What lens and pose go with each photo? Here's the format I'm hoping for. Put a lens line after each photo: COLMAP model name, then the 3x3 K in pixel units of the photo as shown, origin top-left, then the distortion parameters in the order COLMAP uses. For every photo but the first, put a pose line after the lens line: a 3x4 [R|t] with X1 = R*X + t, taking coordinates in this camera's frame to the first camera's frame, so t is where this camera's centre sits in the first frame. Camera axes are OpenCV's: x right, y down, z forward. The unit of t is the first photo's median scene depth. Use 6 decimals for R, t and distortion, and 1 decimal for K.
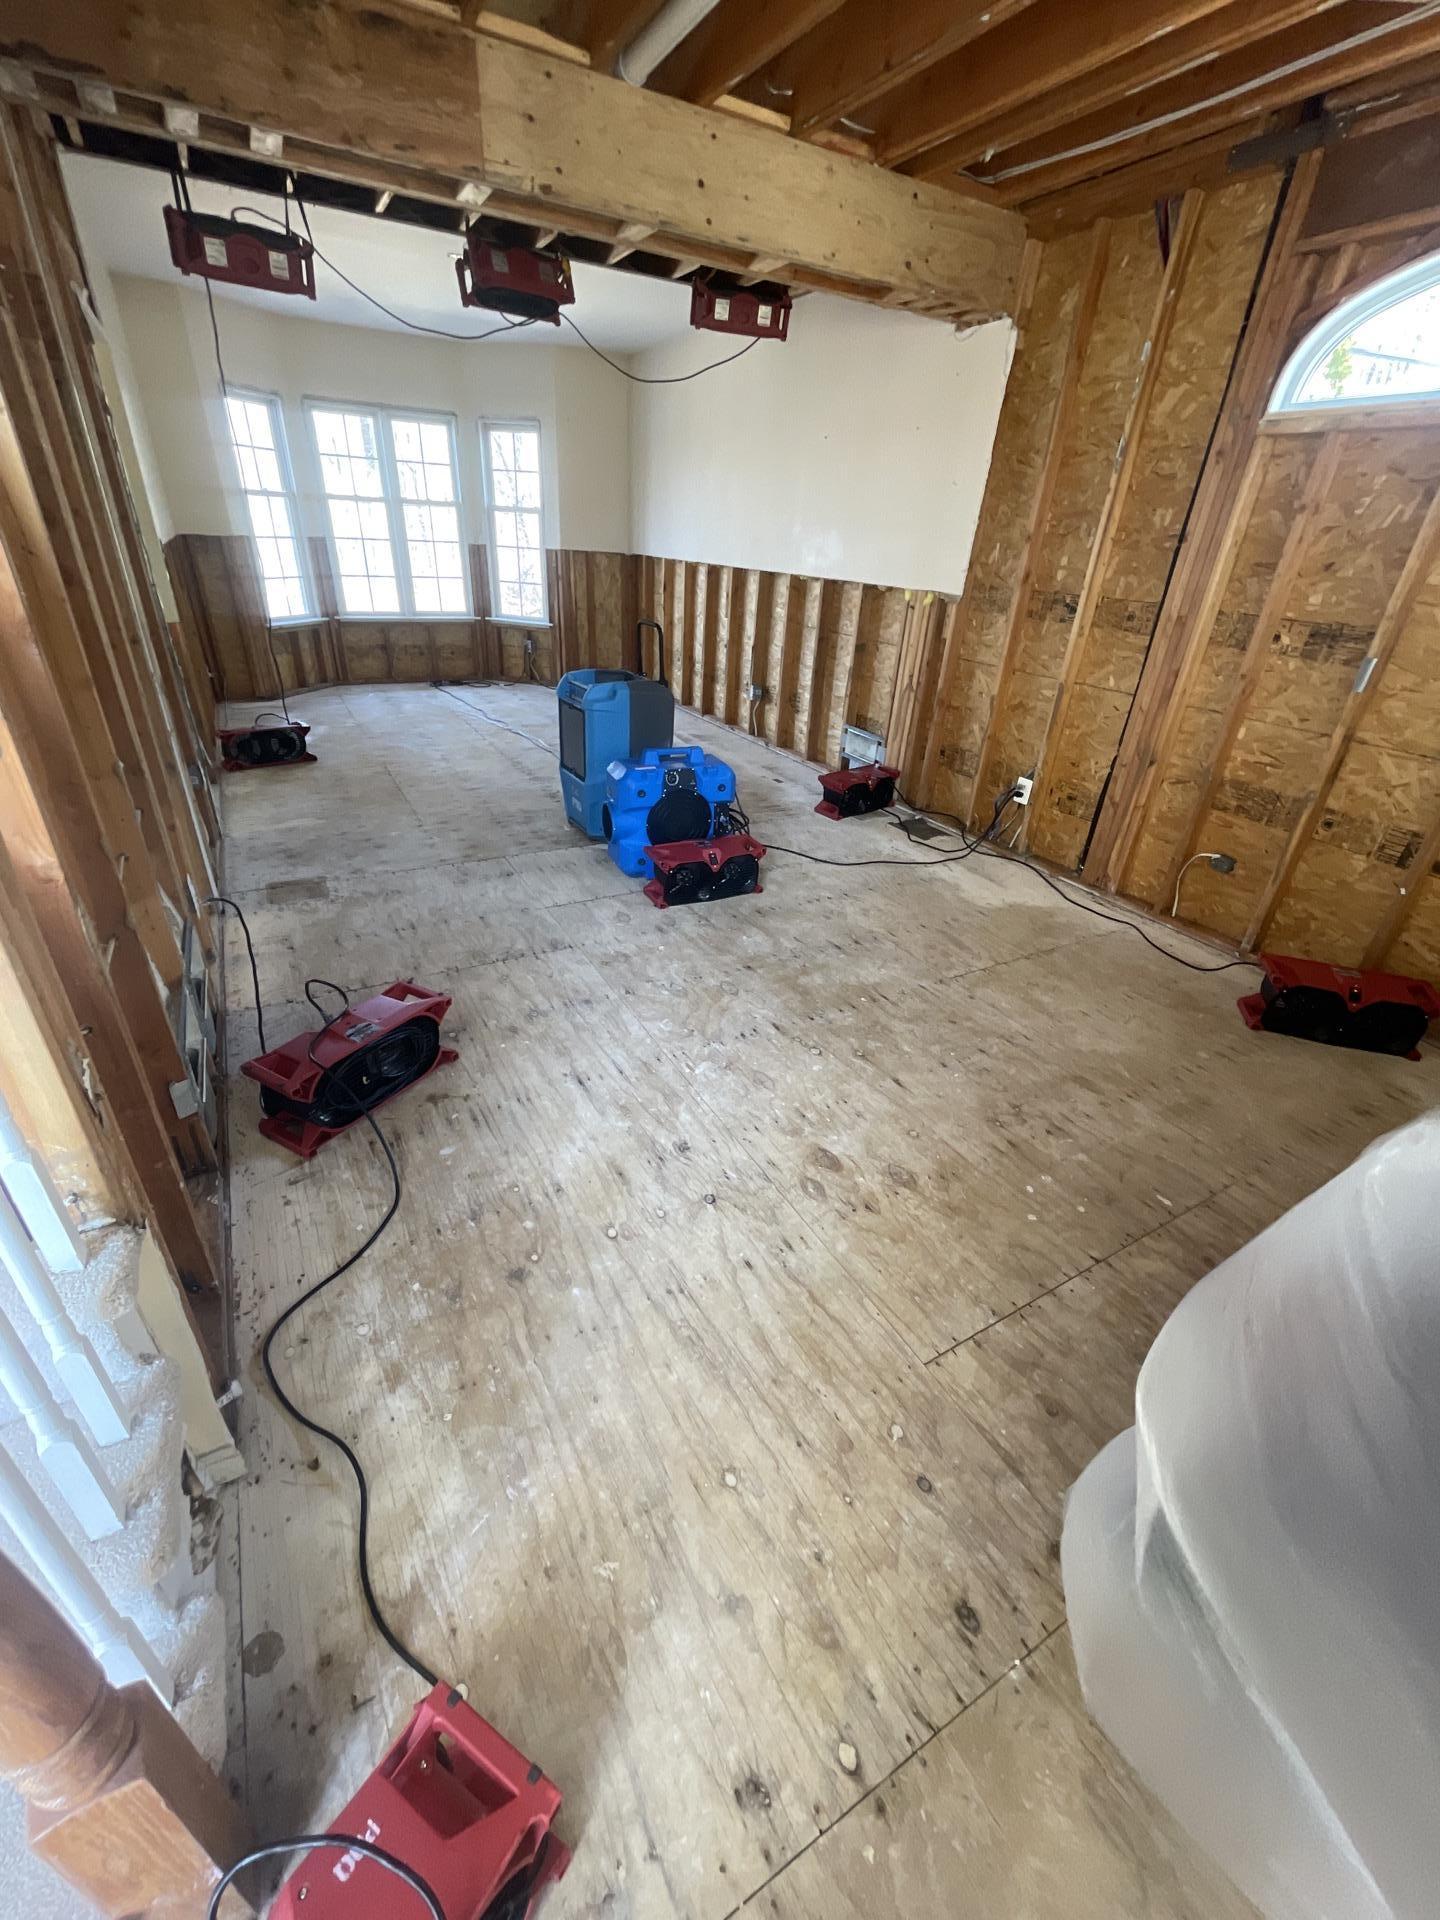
lens RADIAL K [[775.7, 0, 723.9], [0, 775.7, 963.6], [0, 0, 1]] dist [0.001293, 0.000543]
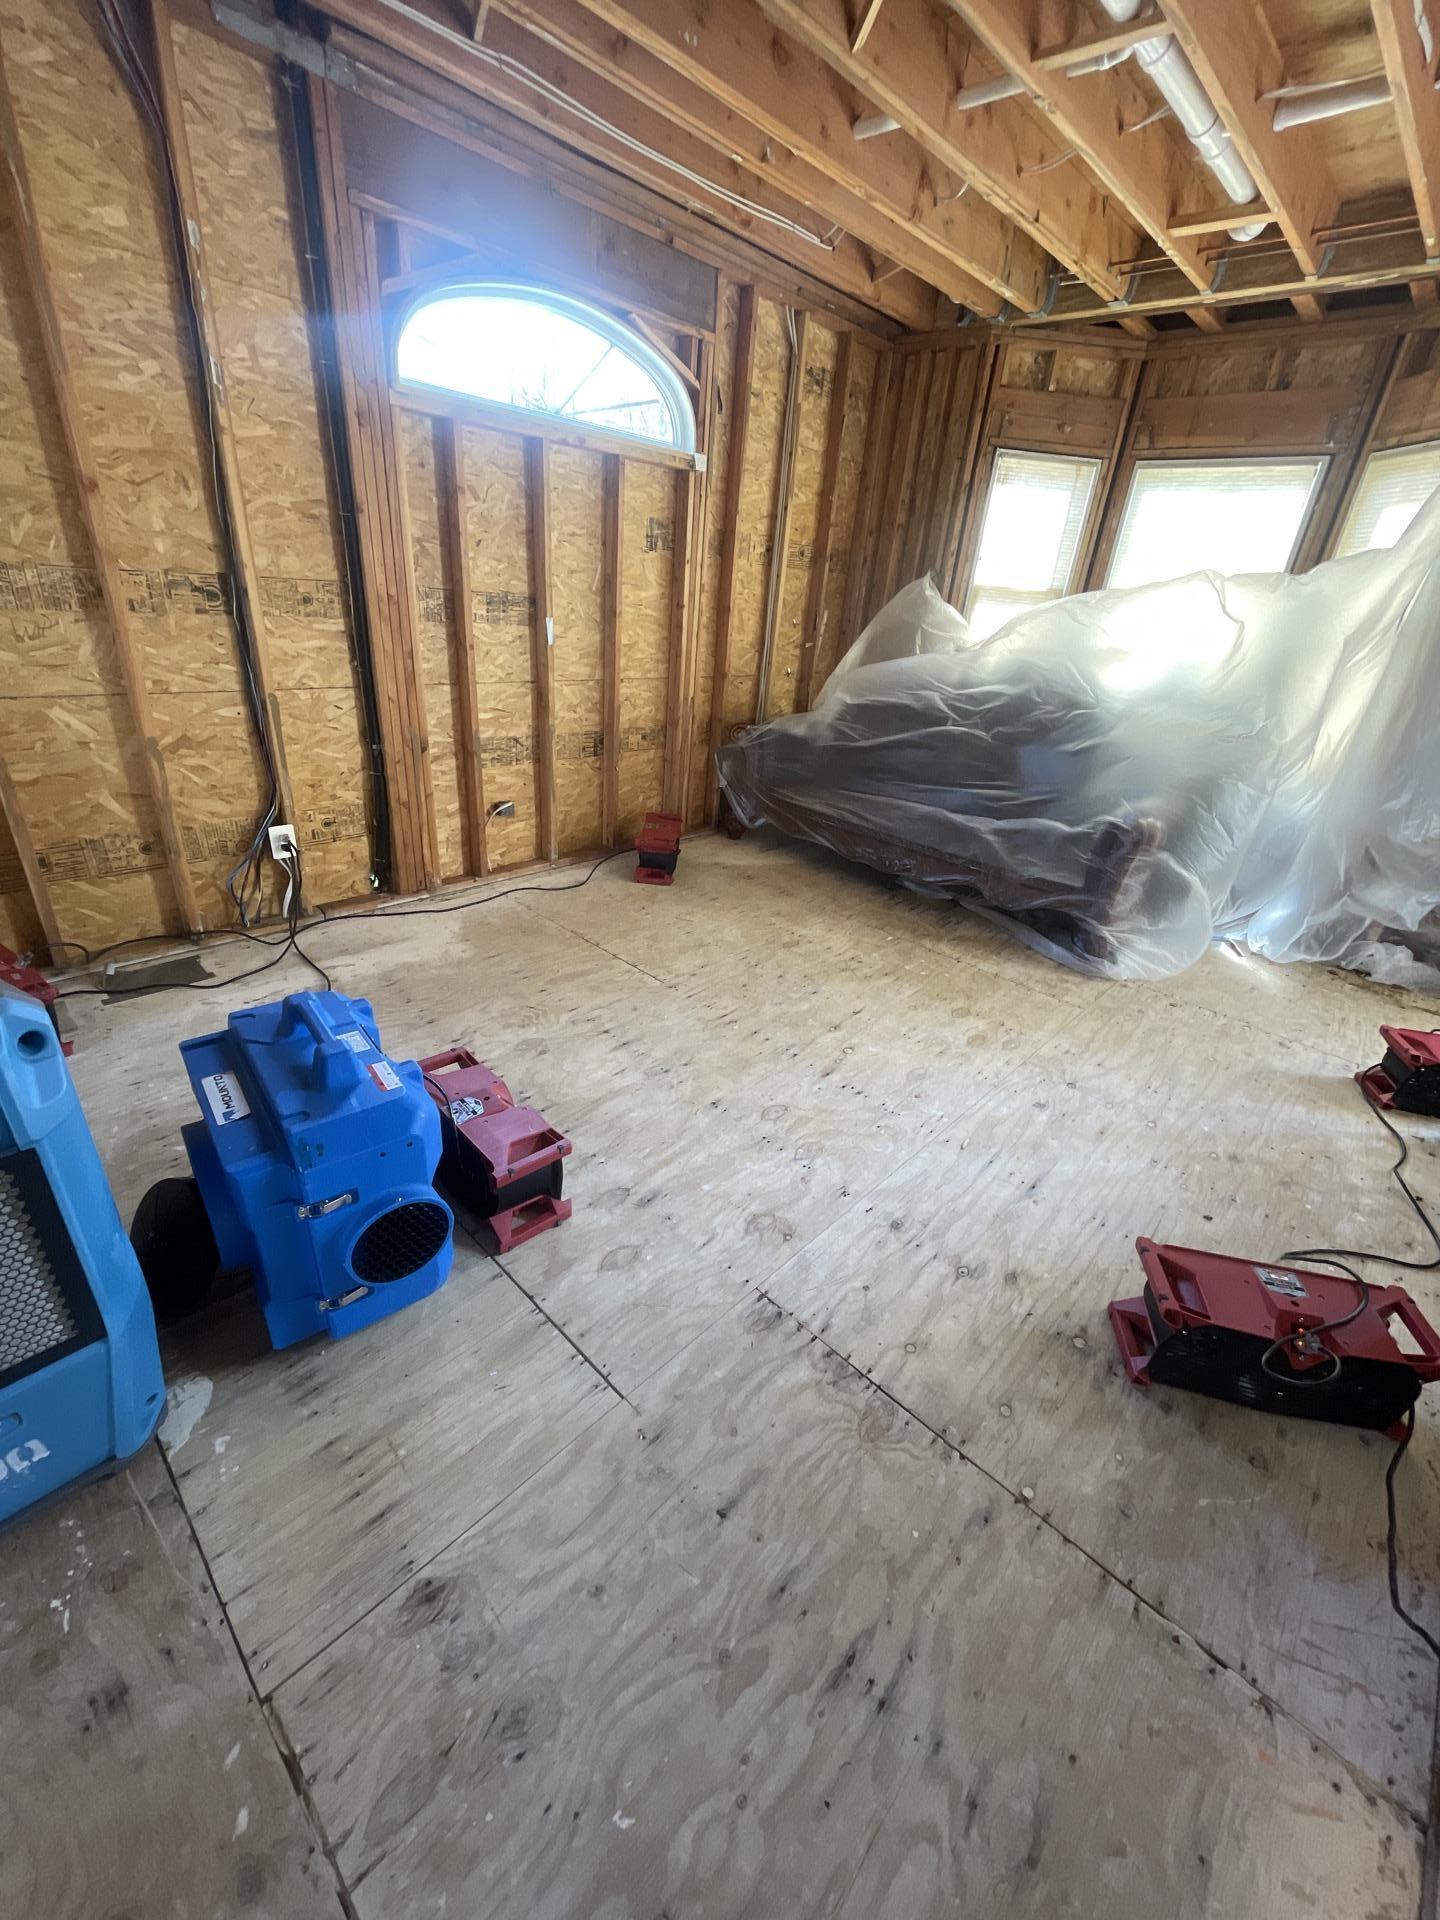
lens RADIAL K [[775.7, 0, 728.4], [0, 775.7, 957.9], [0, 0, 1]] dist [0.001293, 0.000543]
pose [[-0.287419, -0.486400, 0.825109, -0.550112], [0.376106, 0.734949, 0.564264, -0.543148], [-0.880871, 0.472509, -0.028300, 0.948119]]
